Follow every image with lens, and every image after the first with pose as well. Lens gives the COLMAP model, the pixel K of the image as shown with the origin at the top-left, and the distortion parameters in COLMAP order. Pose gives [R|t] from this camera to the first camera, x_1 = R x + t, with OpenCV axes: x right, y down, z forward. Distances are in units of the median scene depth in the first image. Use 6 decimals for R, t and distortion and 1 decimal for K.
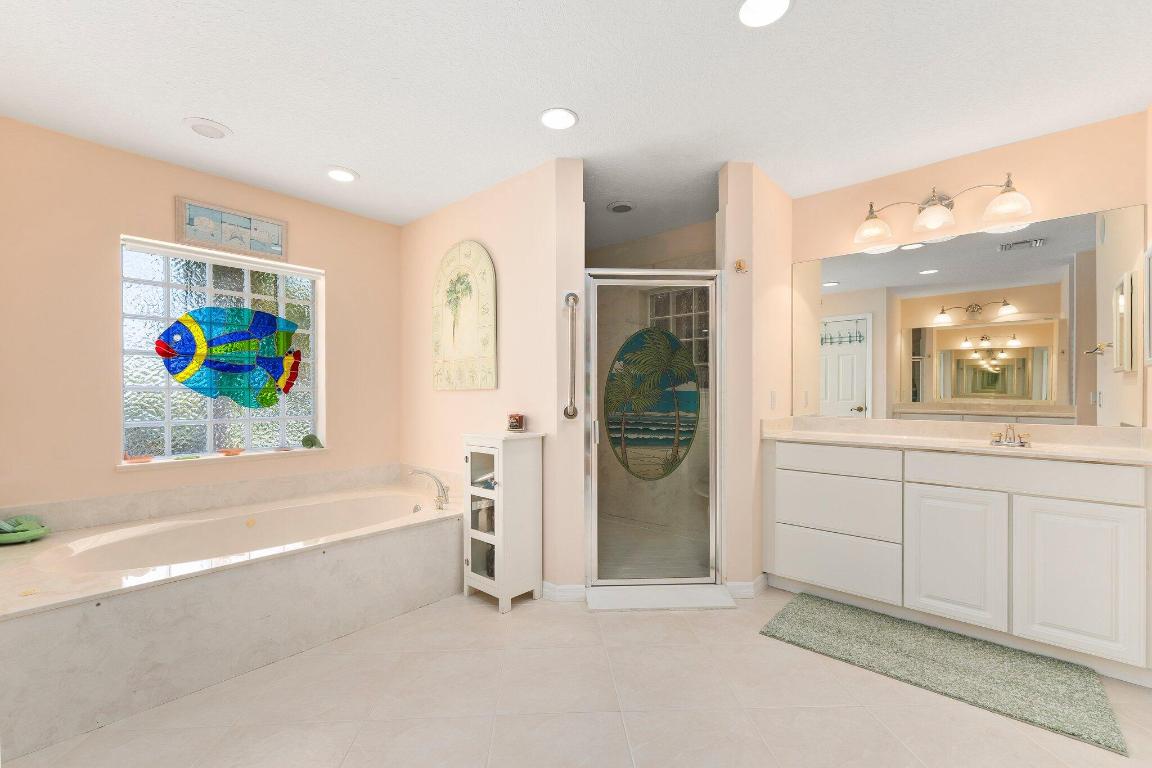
lens RADIAL K [[480.5, 0, 572.4], [0, 480.5, 394.1], [0, 0, 1]] dist [0.004718, -0.000090]
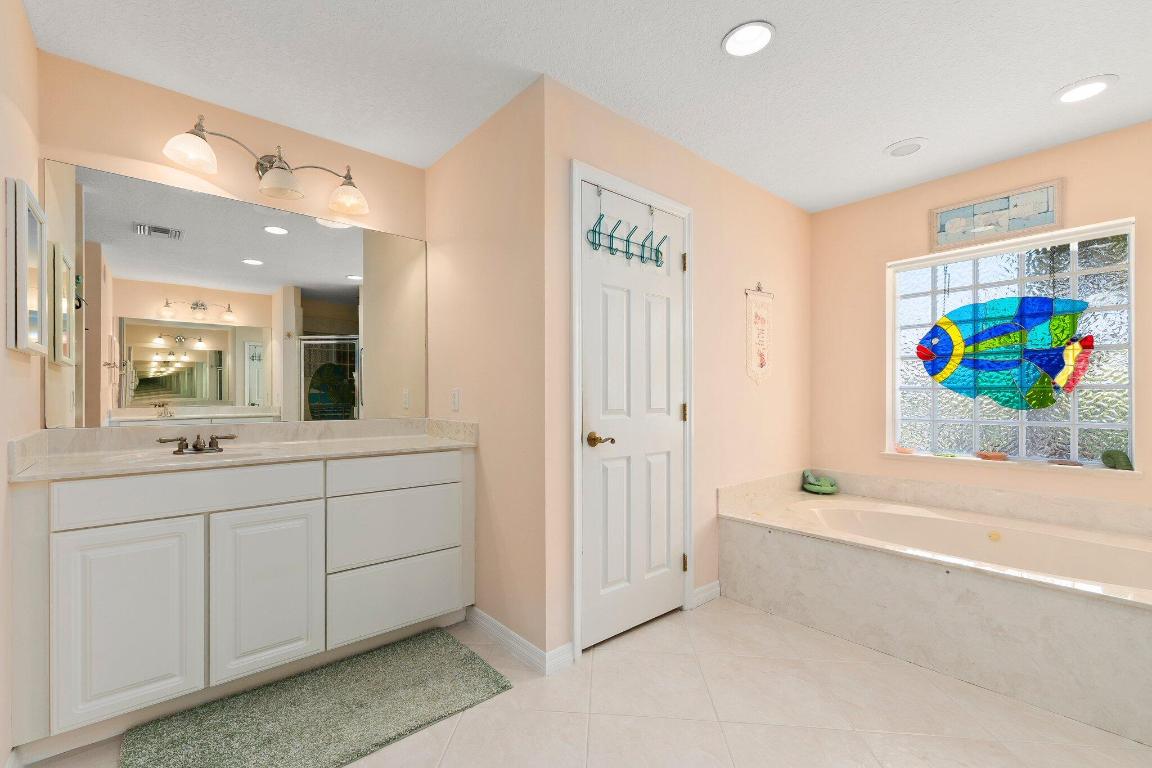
lens RADIAL K [[489.2, 0, 568.1], [0, 489.2, 395.7], [0, 0, 1]] dist [0.002533, 0.000133]
pose [[-0.143263, 0.002411, -0.989682, 0.376708], [0.002204, 0.999995, 0.002117, 0.000541], [0.989682, -0.001878, -0.143267, 0.349882]]
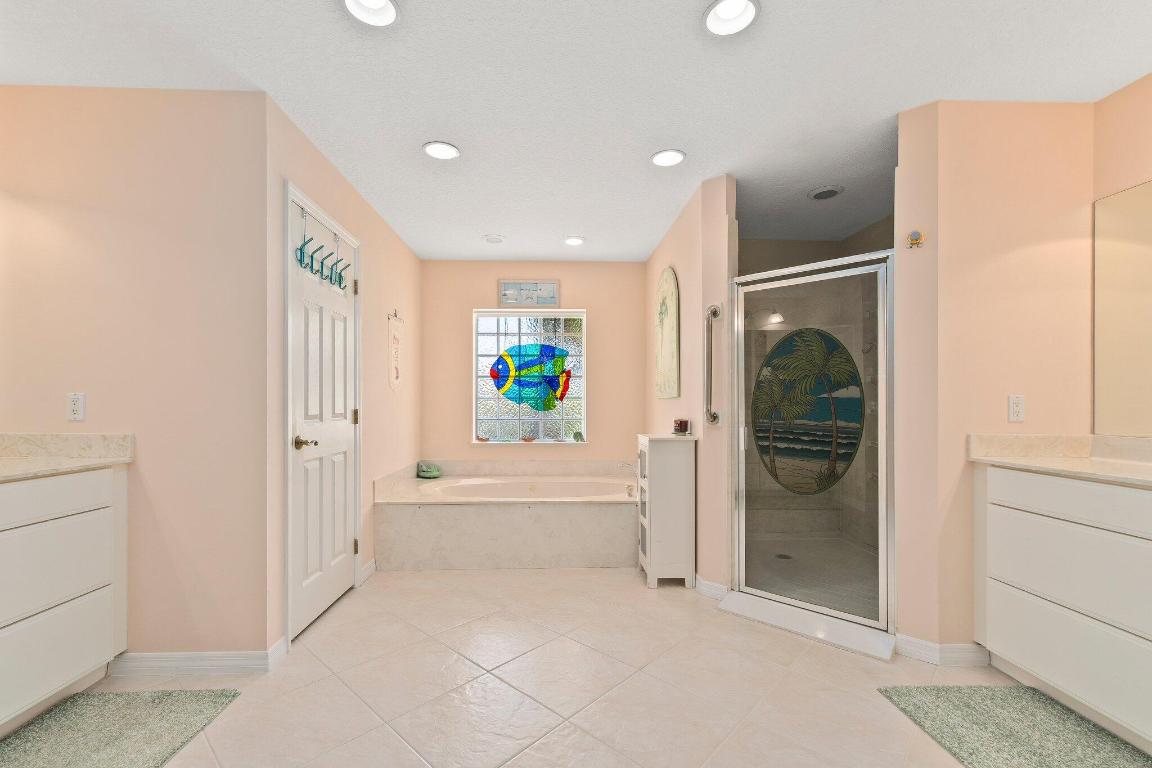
lens RADIAL K [[488.6, 0, 569.6], [0, 488.6, 402.5], [0, 0, 1]] dist [0.006205, 0.000128]
pose [[0.694558, 0.000634, -0.719436, 0.527176], [0.000009, 1.000000, 0.000891, 0.002192], [0.719437, -0.000625, 0.694558, 0.027546]]
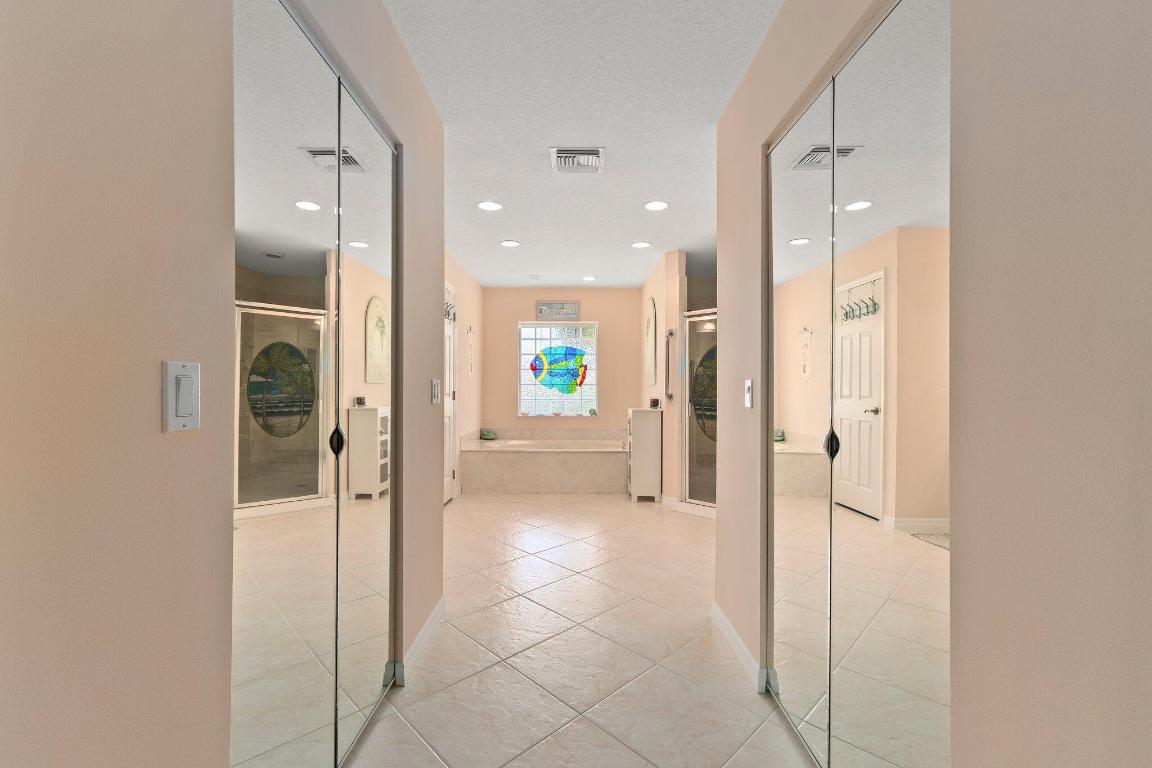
lens RADIAL K [[485.3, 0, 576.0], [0, 485.3, 384.0], [0, 0, 1]] dist [0.012014, 0.000179]
pose [[0.667679, -0.002854, -0.744444, 1.032380], [-0.003795, 0.999967, -0.007236, 0.003098], [0.744440, 0.007657, 0.667646, -0.409139]]
